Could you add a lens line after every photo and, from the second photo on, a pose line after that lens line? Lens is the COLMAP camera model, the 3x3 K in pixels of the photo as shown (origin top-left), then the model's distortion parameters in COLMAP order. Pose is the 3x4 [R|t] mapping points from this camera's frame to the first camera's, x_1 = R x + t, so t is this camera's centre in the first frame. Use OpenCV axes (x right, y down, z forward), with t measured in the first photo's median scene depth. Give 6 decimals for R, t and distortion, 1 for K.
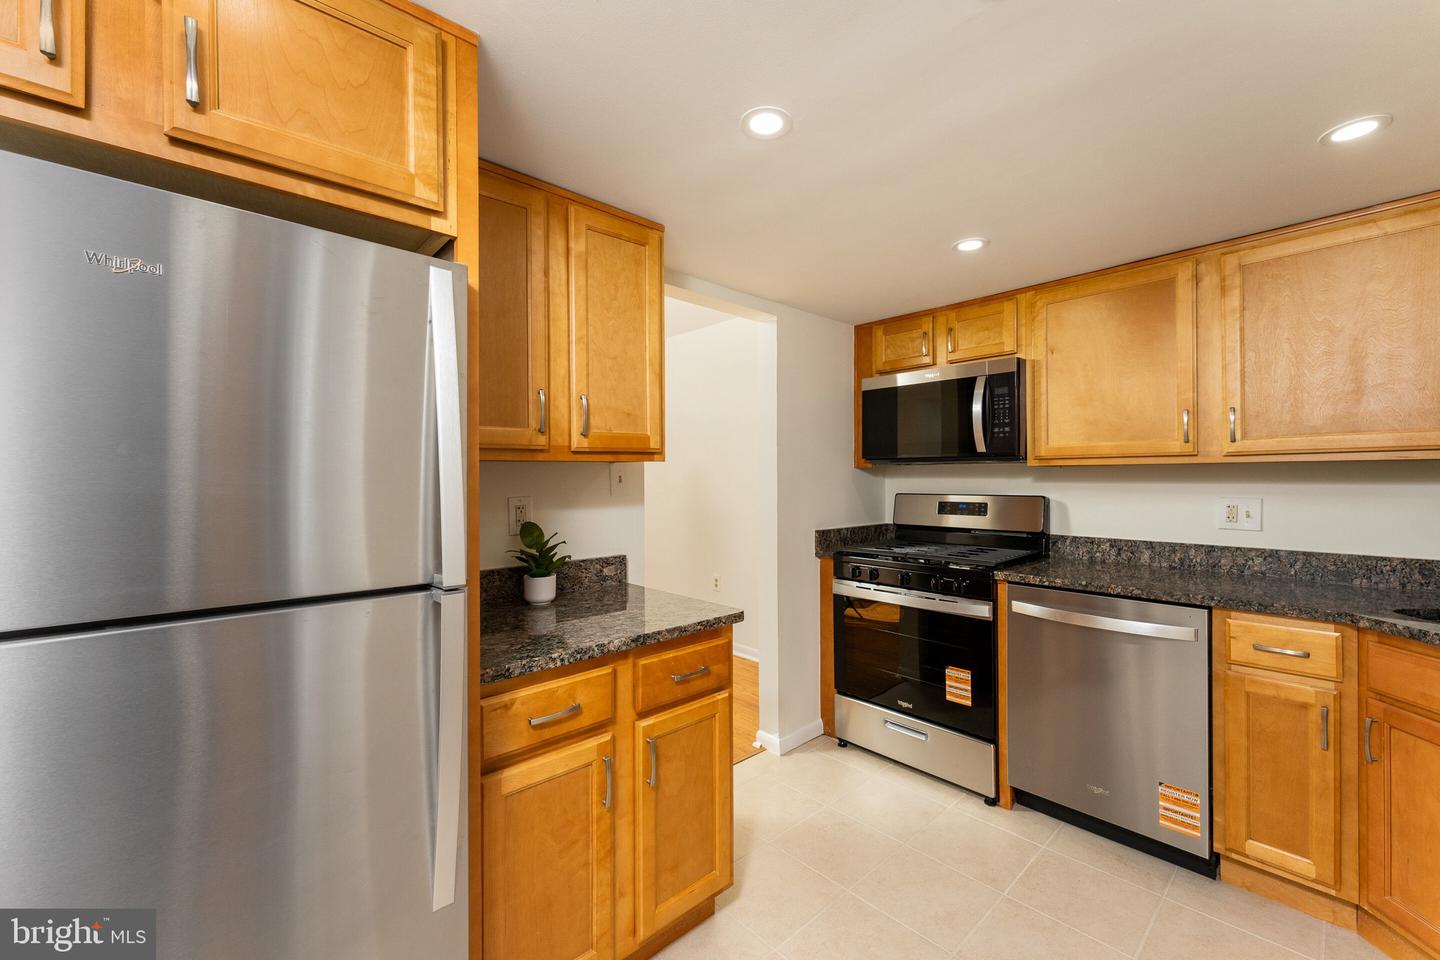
lens RADIAL K [[585.5, 0, 720.6], [0, 585.5, 473.8], [0, 0, 1]] dist [-0.000010, 0.000244]
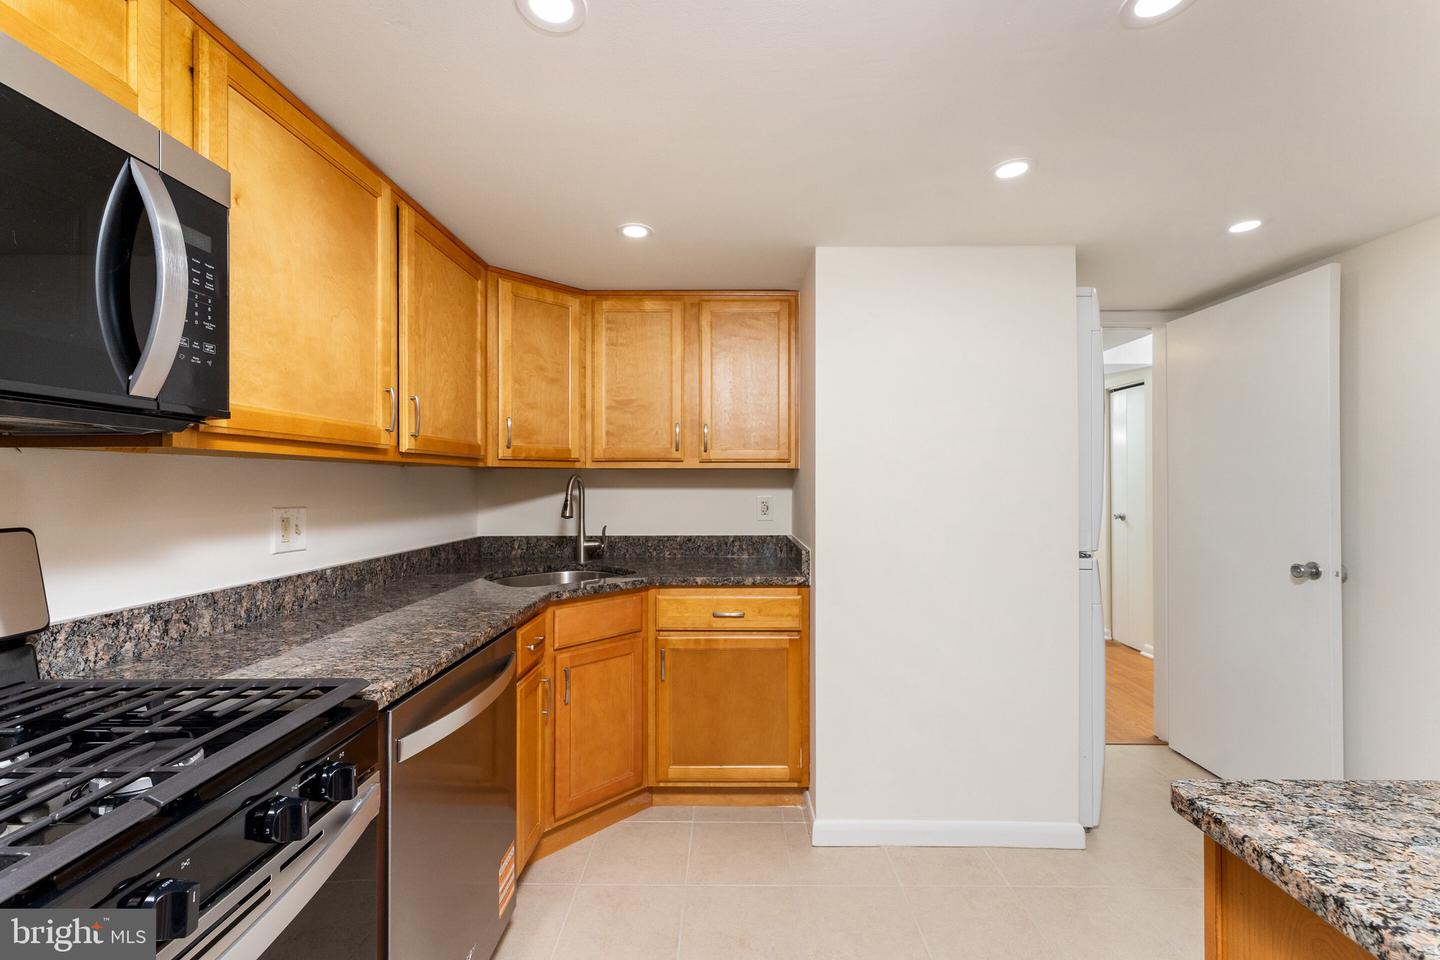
lens RADIAL K [[585.5, 0, 718.0], [0, 585.5, 477.7], [0, 0, 1]] dist [-0.000010, 0.000244]
pose [[-0.724303, 0.009684, 0.689414, -0.008402], [-0.001466, 0.999877, -0.015585, 0.013046], [-0.689481, -0.012299, -0.724200, 1.067515]]
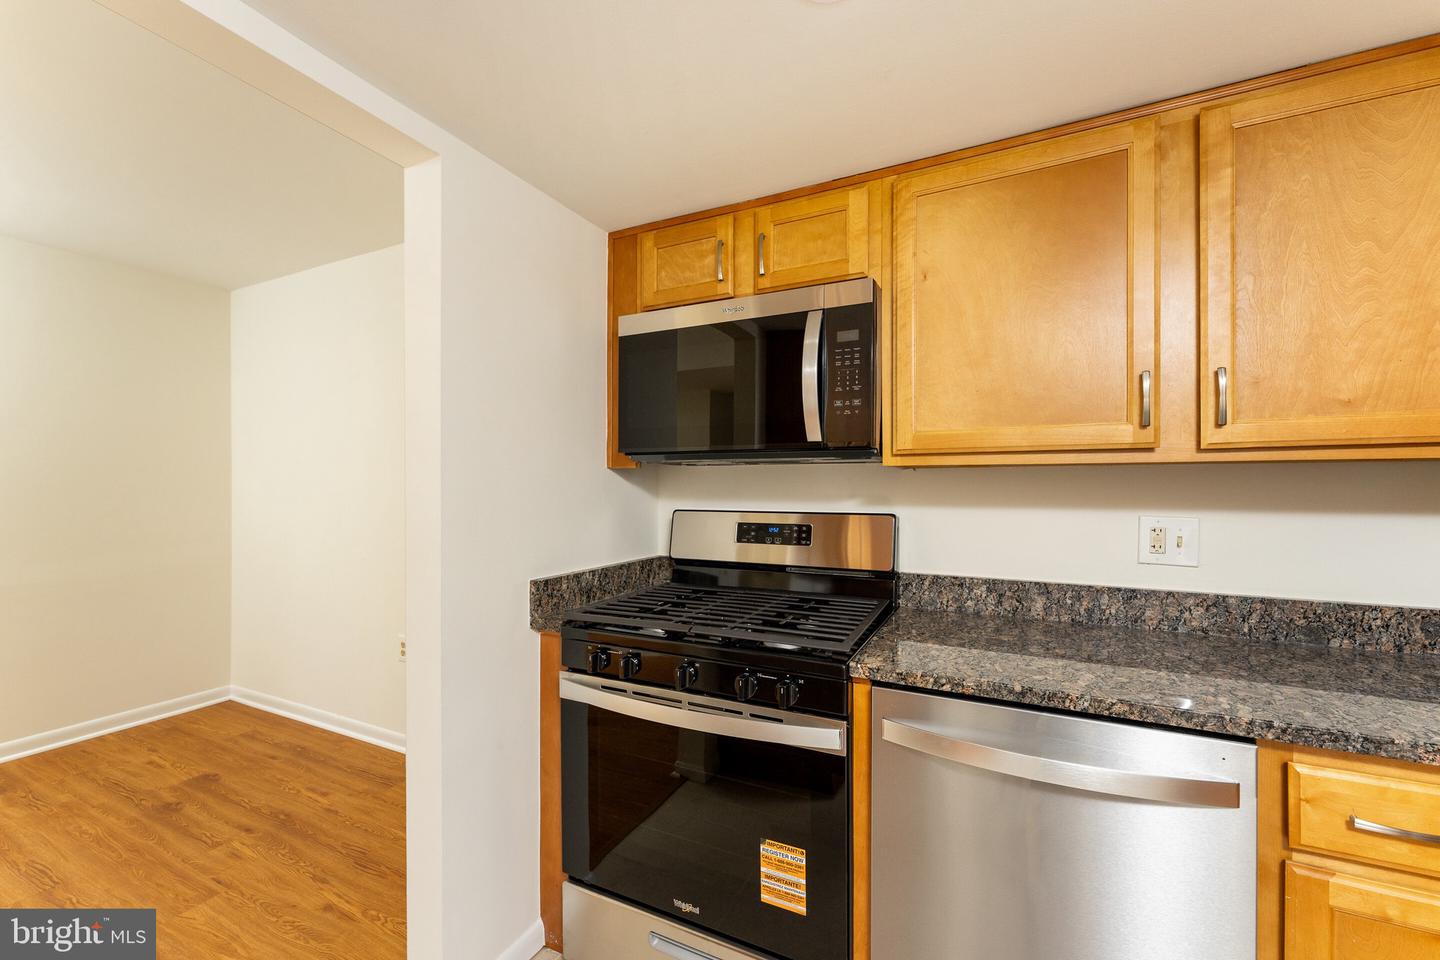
lens RADIAL K [[585.5, 0, 720.6], [0, 585.5, 480.2], [0, 0, 1]] dist [-0.000010, 0.000244]
pose [[0.933160, 0.005444, 0.359421, 0.157237], [-0.005446, 0.999985, -0.001007, 0.002790], [-0.359421, -0.001018, 0.933175, 0.515302]]
